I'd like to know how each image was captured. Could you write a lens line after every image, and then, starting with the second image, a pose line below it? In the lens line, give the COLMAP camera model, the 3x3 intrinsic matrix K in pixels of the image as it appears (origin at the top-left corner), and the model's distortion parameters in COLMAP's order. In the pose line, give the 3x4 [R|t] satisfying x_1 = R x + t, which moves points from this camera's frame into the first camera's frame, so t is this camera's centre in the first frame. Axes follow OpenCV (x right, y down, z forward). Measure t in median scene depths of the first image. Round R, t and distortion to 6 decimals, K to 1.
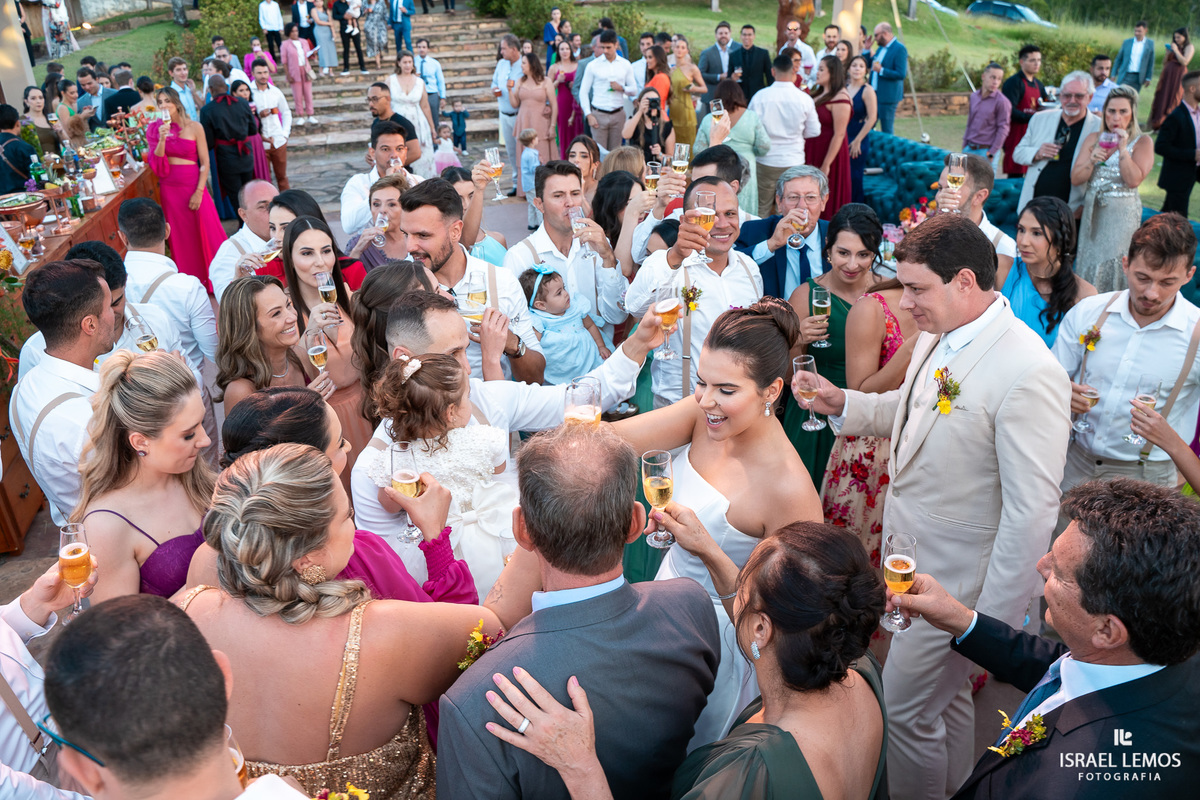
lens RADIAL K [[989.5, 0, 602.0], [0, 989.5, 401.0], [0, 0, 1]] dist [-0.109760, 0.087394]
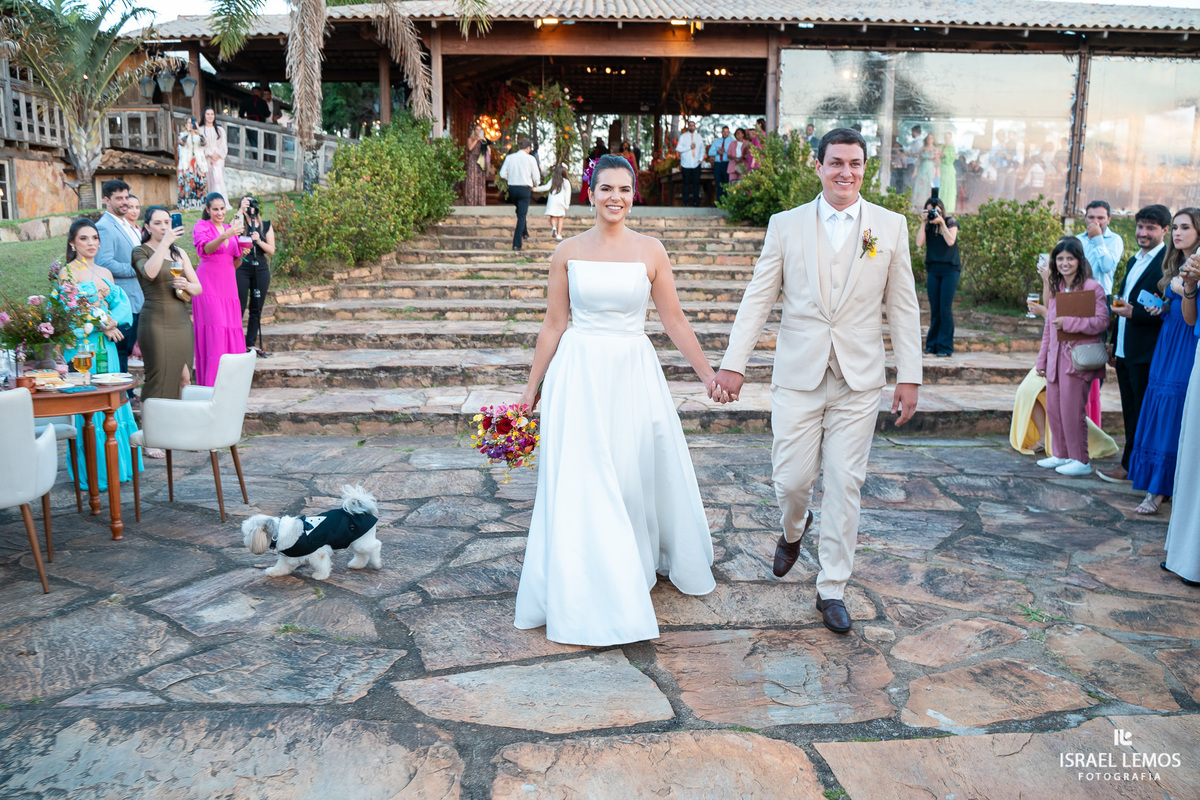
lens RADIAL K [[989.5, 0, 599.5], [0, 989.5, 400.1], [0, 0, 1]] dist [-0.109760, 0.087394]
pose [[0.979083, 0.082377, -0.186037, -0.100289], [-0.122443, 0.968818, -0.215406, -0.138957], [0.162492, 0.233679, 0.958640, 0.435442]]
